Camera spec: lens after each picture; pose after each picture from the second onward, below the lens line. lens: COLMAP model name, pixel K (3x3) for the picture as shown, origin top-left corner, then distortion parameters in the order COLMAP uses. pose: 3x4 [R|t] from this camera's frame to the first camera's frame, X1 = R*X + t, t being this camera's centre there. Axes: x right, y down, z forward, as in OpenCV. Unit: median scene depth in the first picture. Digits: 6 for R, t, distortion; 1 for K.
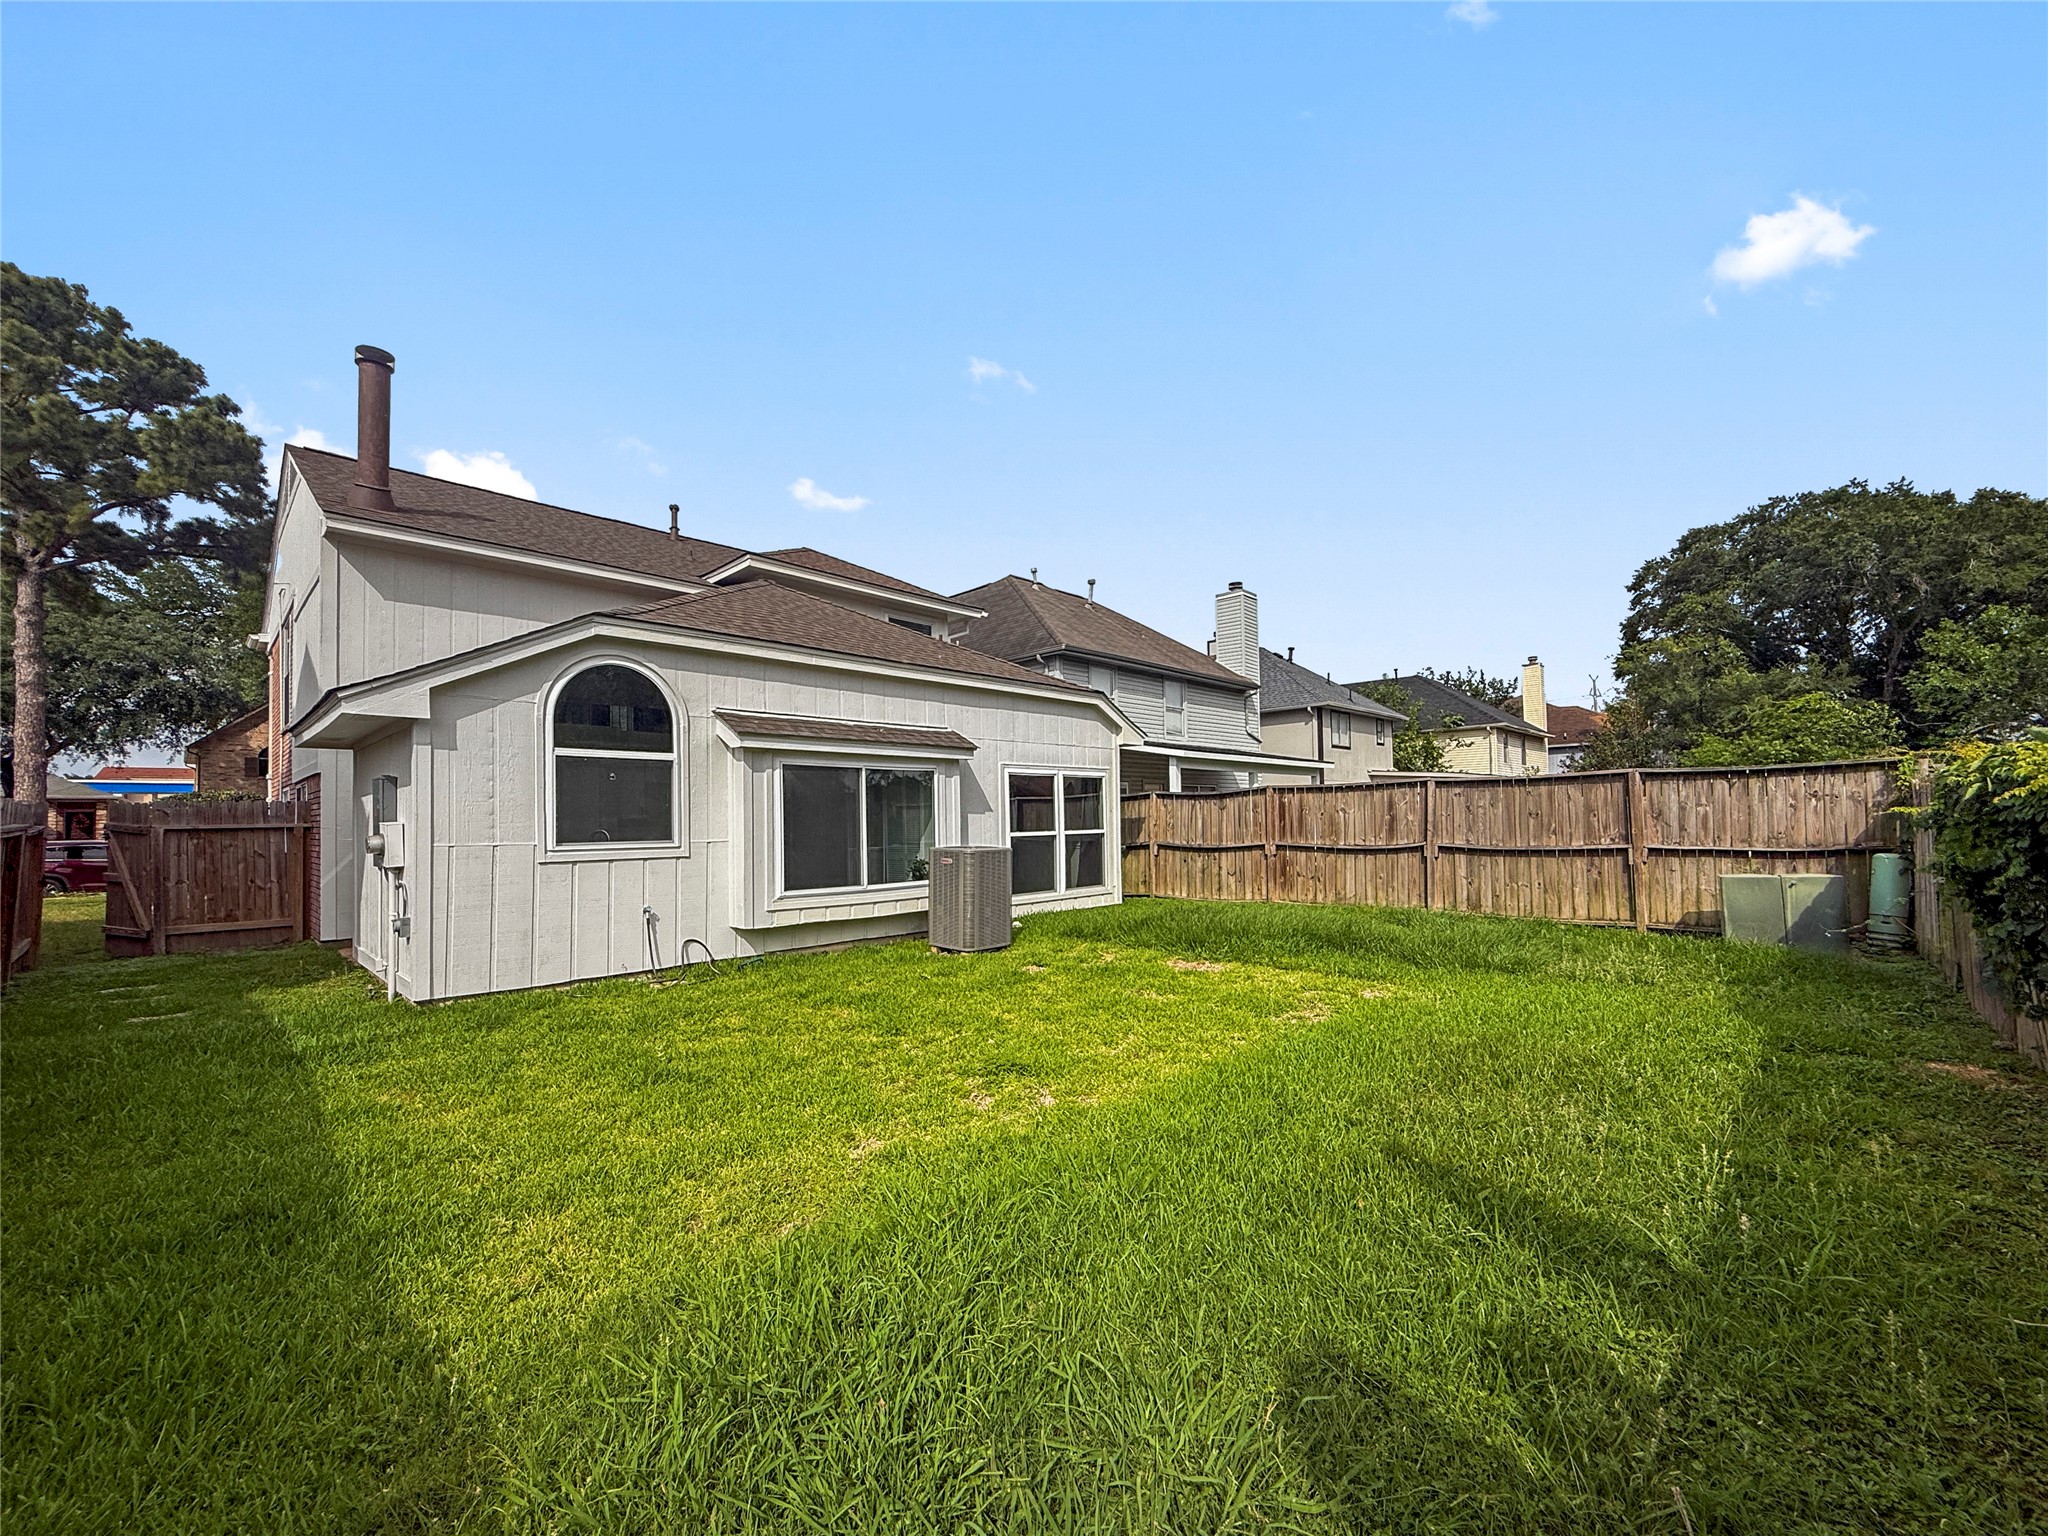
lens RADIAL K [[822.0, 0, 1012.2], [0, 822.0, 786.8], [0, 0, 1]] dist [-0.002240, 0.000125]
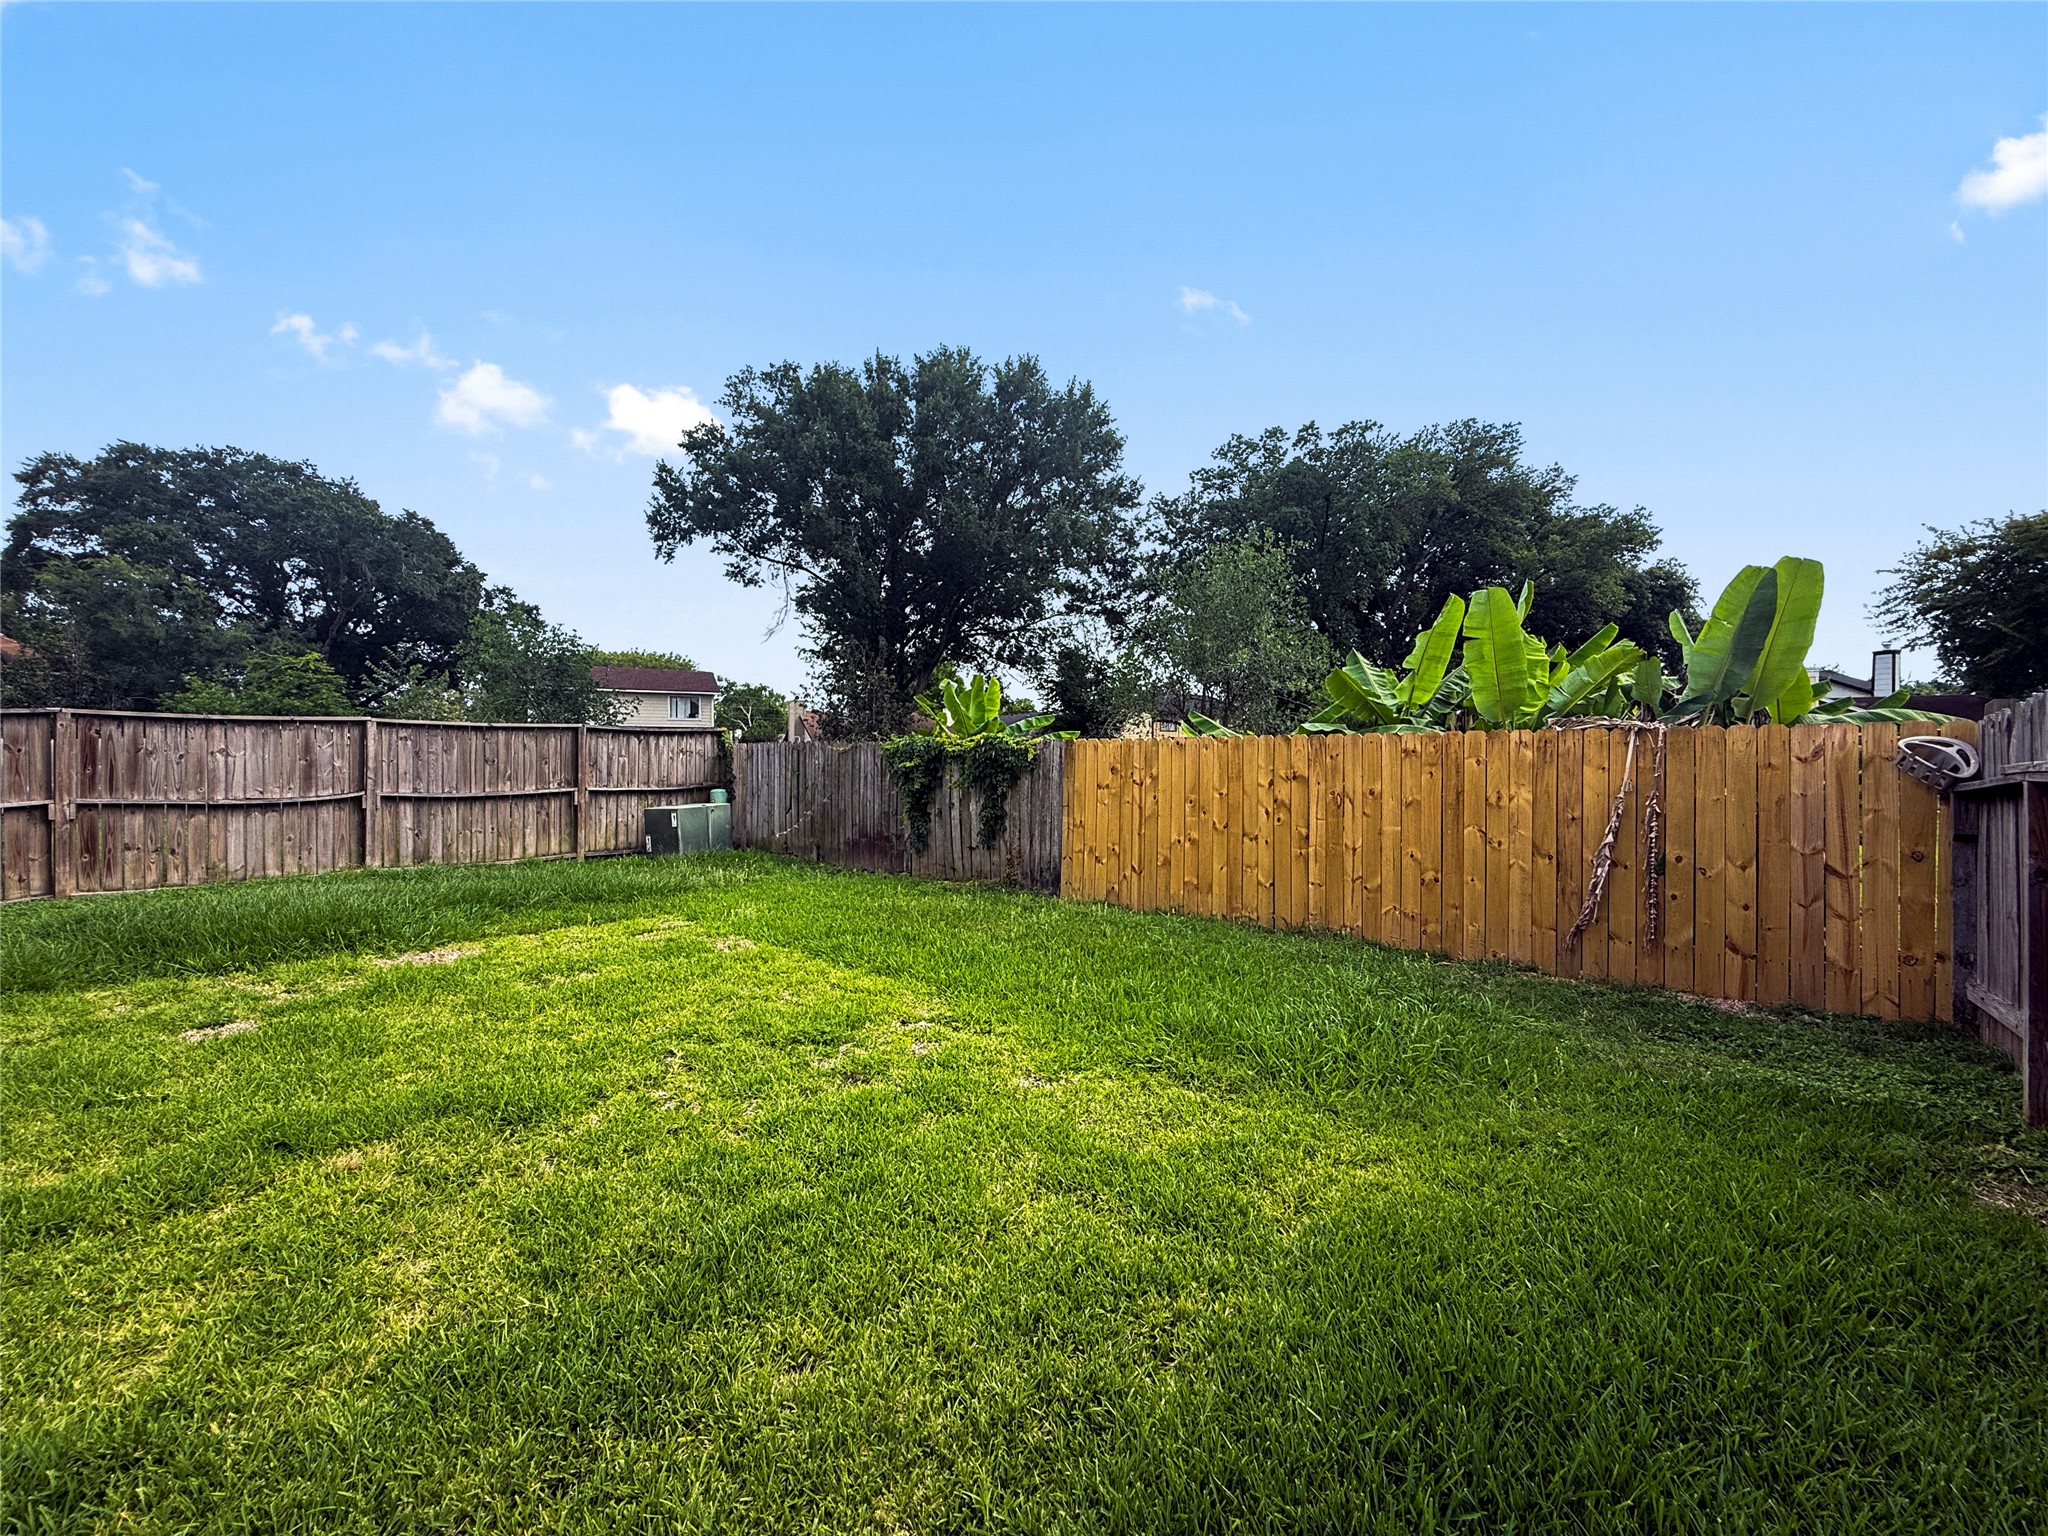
lens RADIAL K [[822.0, 0, 1012.7], [0, 822.0, 760.0], [0, 0, 1]] dist [-0.002240, 0.000125]
pose [[-0.074096, 0.016580, 0.997113, -0.412255], [-0.040405, 0.998991, -0.019614, 0.023778], [-0.996432, -0.041742, -0.073352, 0.395299]]
